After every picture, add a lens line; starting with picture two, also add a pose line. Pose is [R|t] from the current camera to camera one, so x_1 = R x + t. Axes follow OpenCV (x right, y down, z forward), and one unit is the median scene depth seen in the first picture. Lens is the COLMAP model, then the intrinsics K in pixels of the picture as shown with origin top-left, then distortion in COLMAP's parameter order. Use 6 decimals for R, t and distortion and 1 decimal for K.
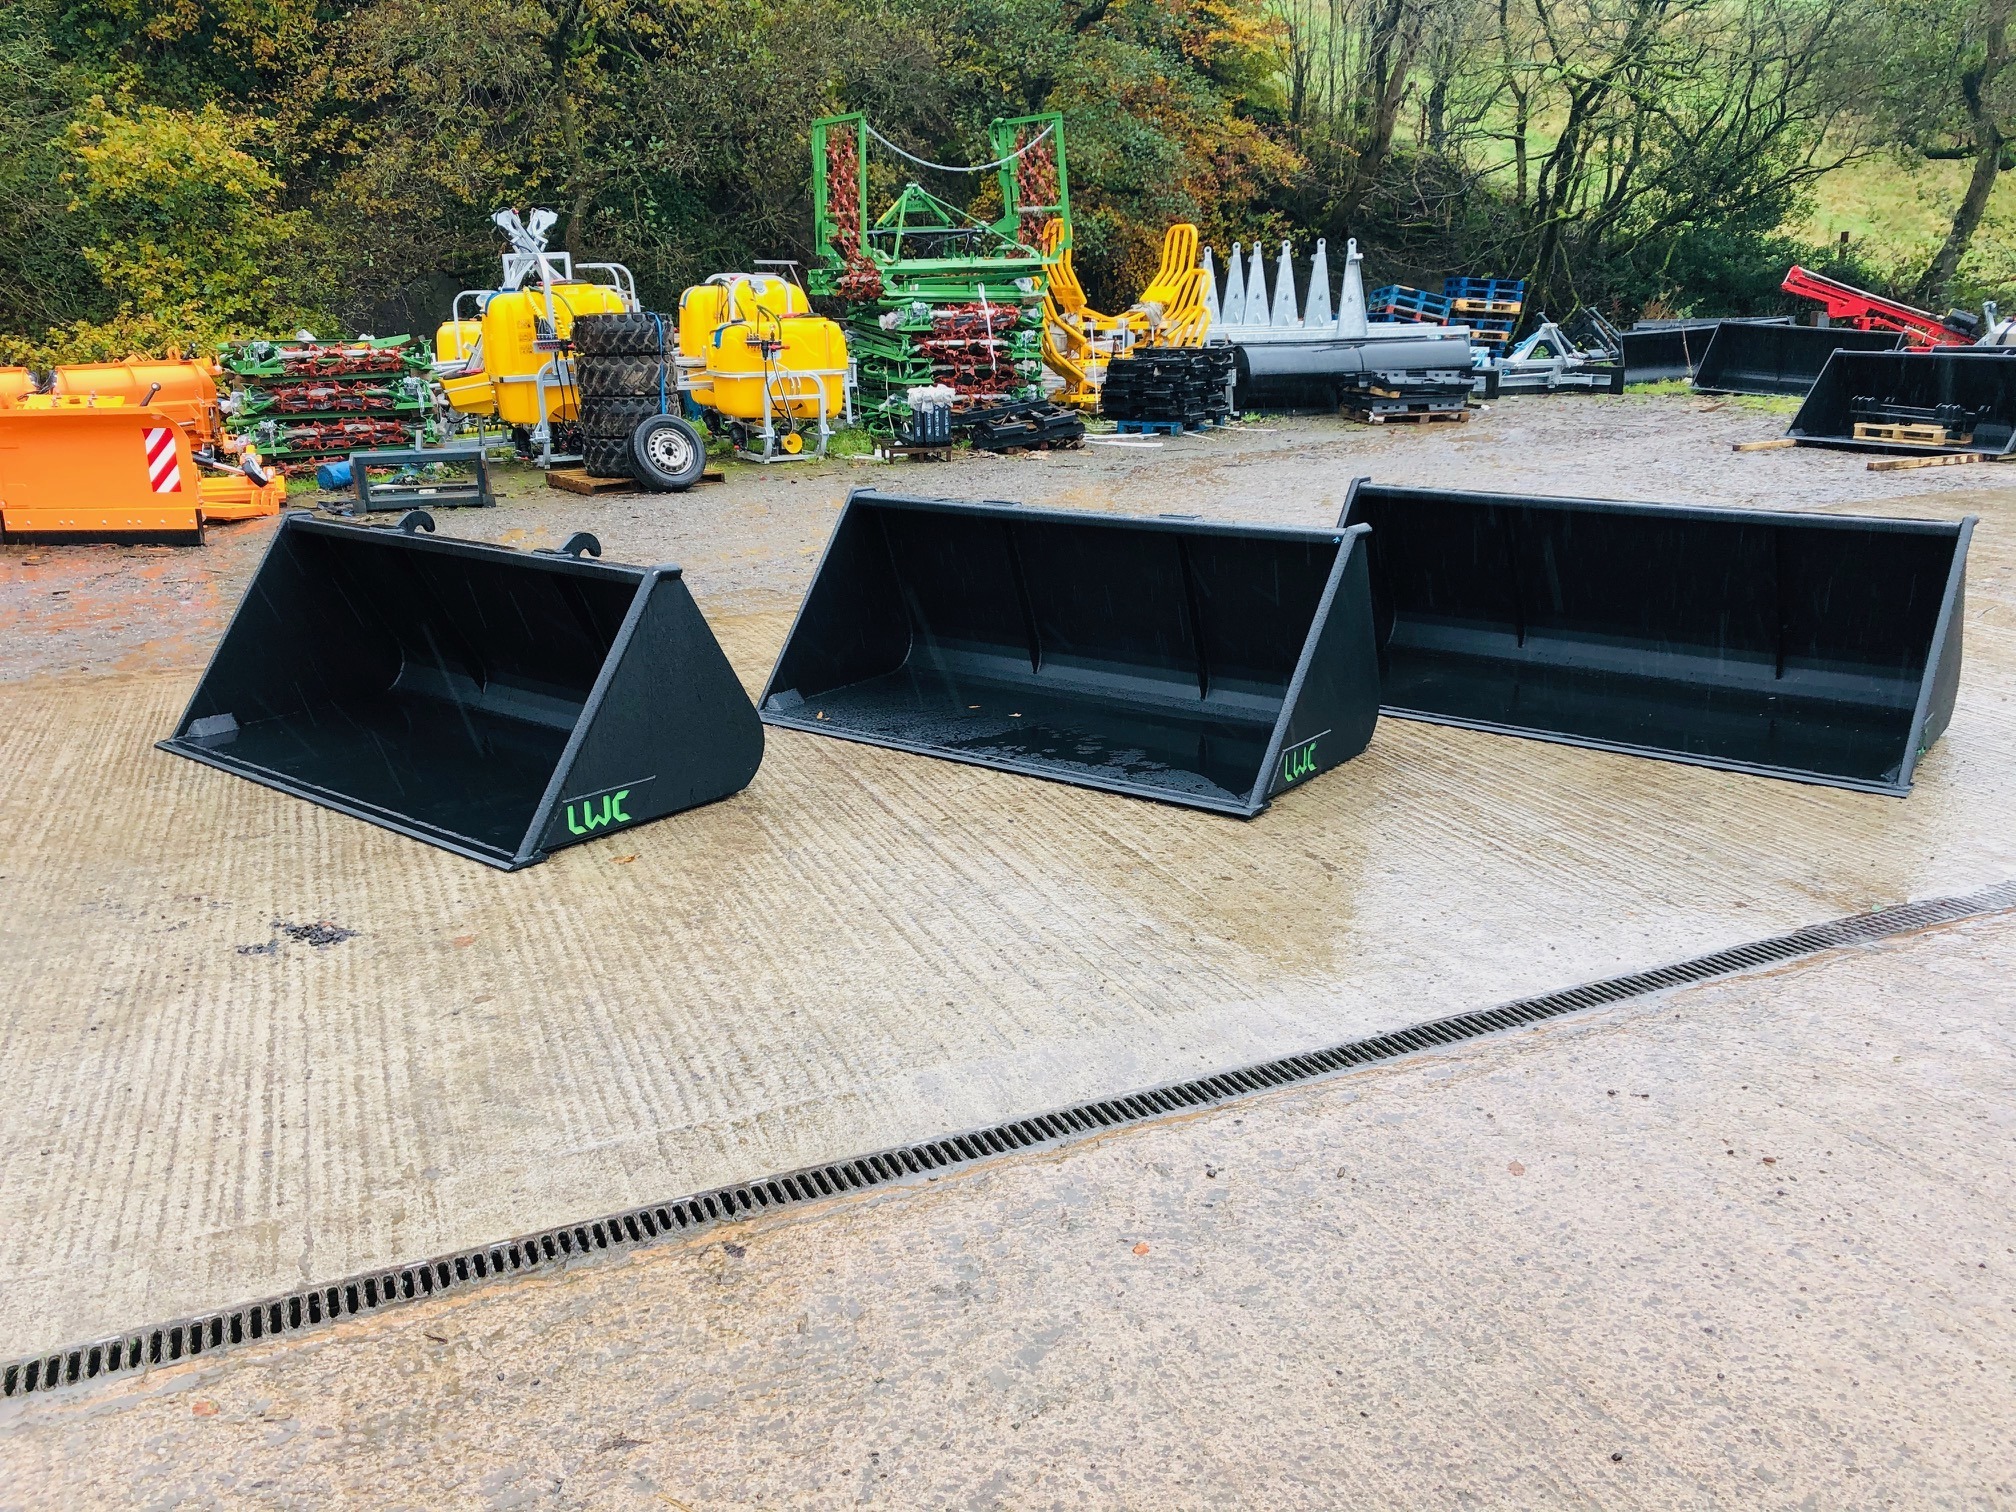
lens RADIAL K [[1741.3, 0, 1006.6], [0, 1741.3, 792.7], [0, 0, 1]] dist [0.082669, -0.175859]
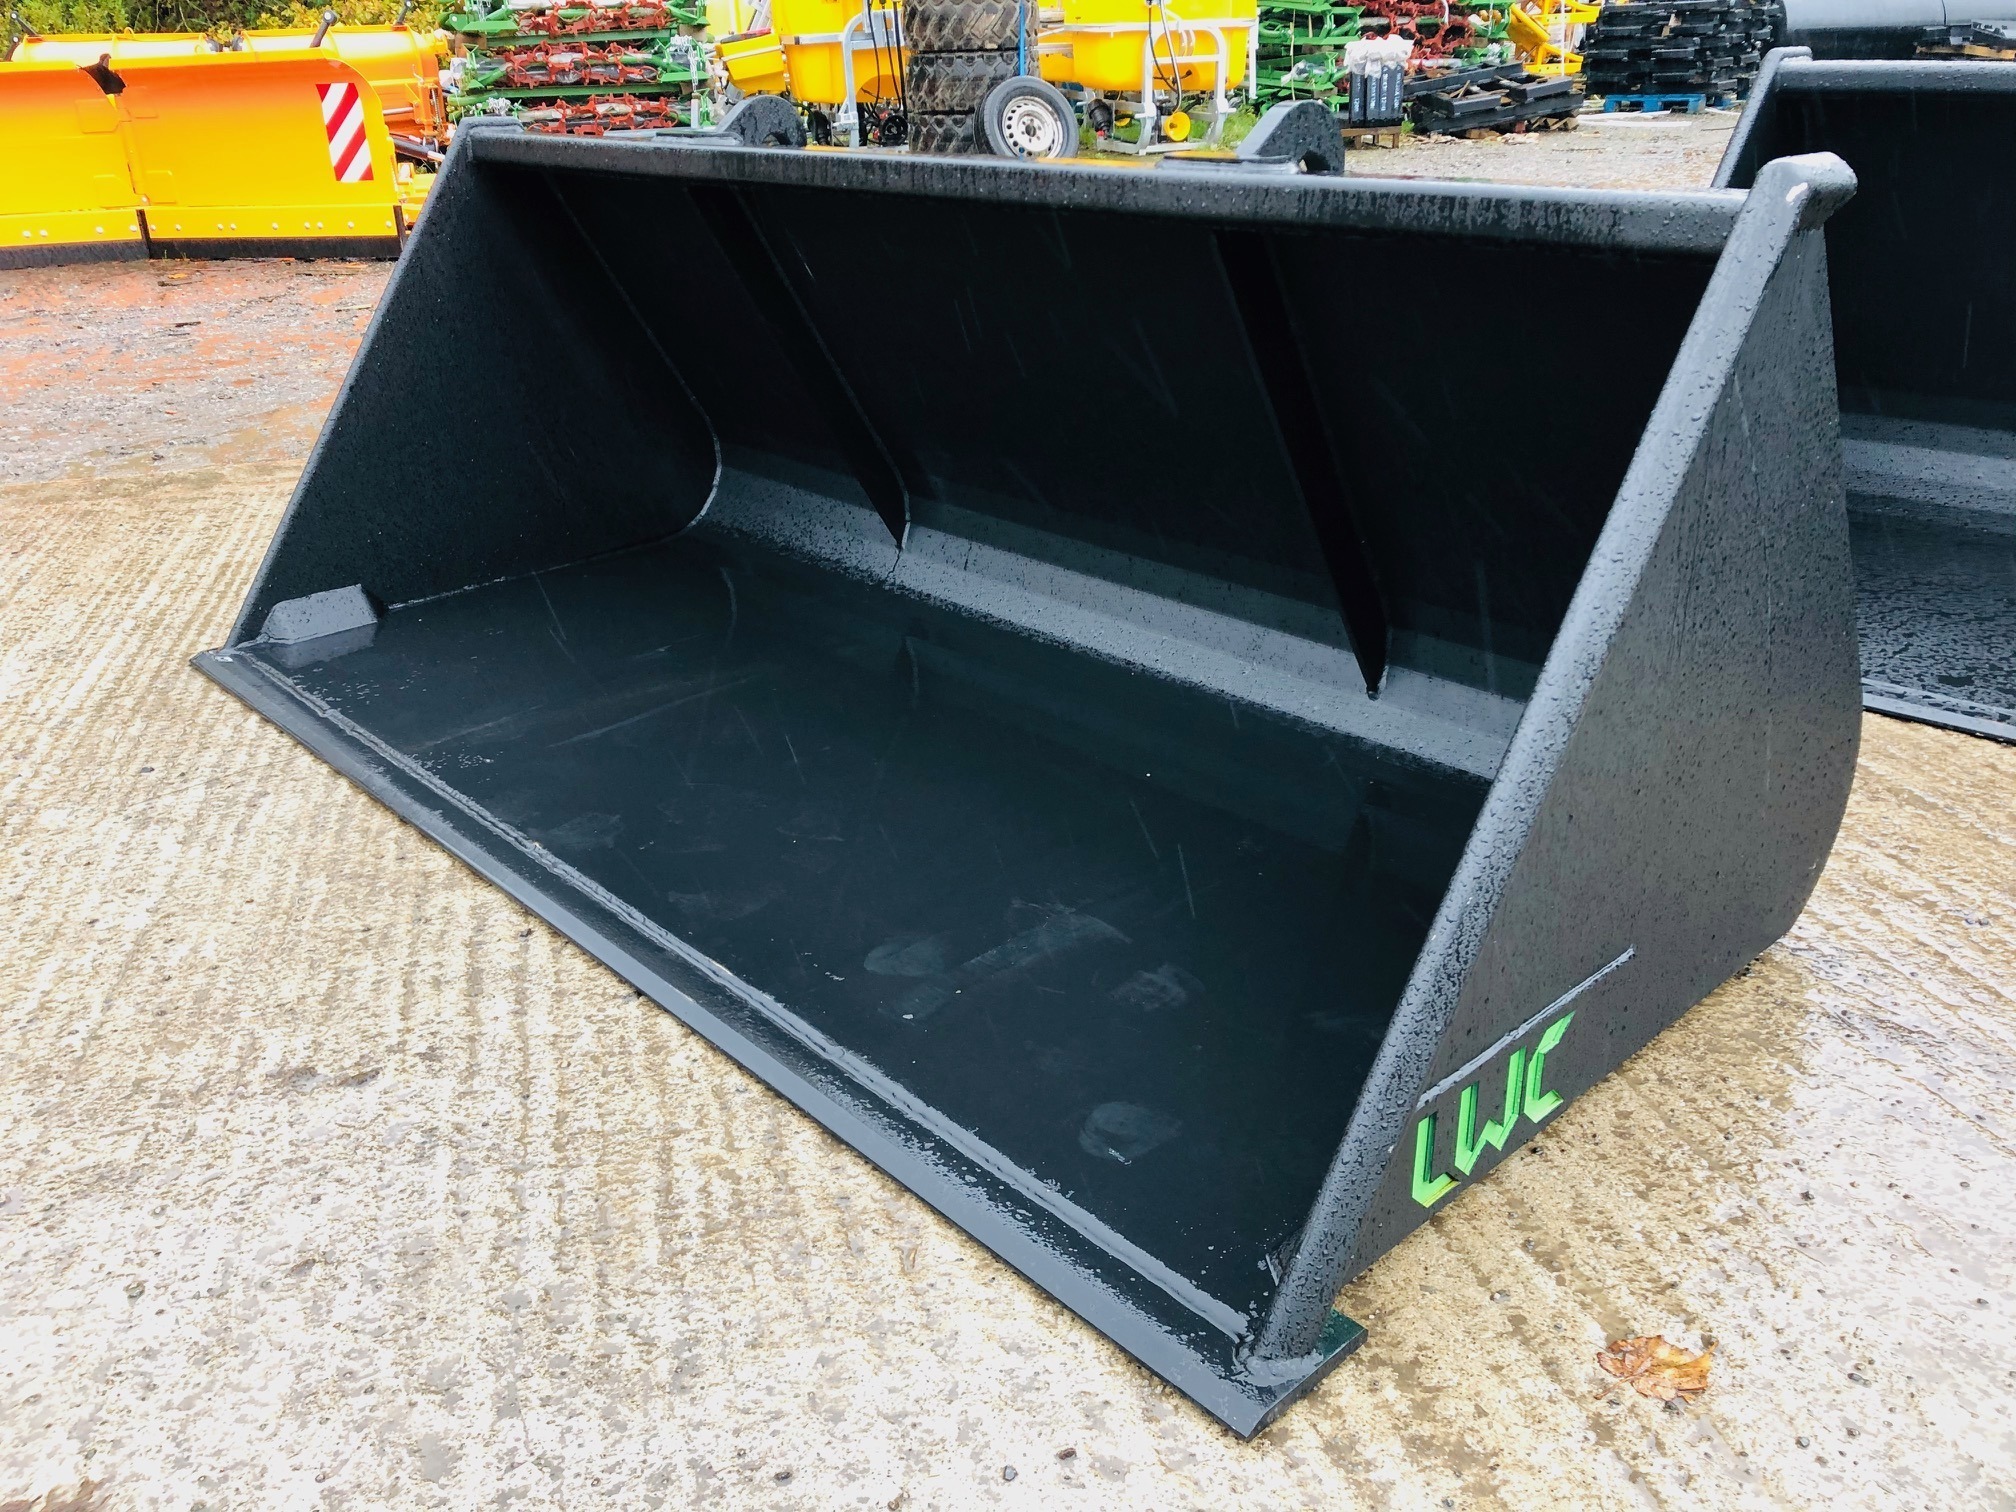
lens RADIAL K [[1662.3, 0, 1008.0], [0, 1662.3, 756.0], [0, 0, 1]] dist [0.034434, -0.012891]
pose [[0.992125, 0.035030, -0.120253, -0.104046], [-0.019191, 0.991272, 0.130430, -0.028568], [0.123772, -0.127095, 0.984138, 0.276500]]
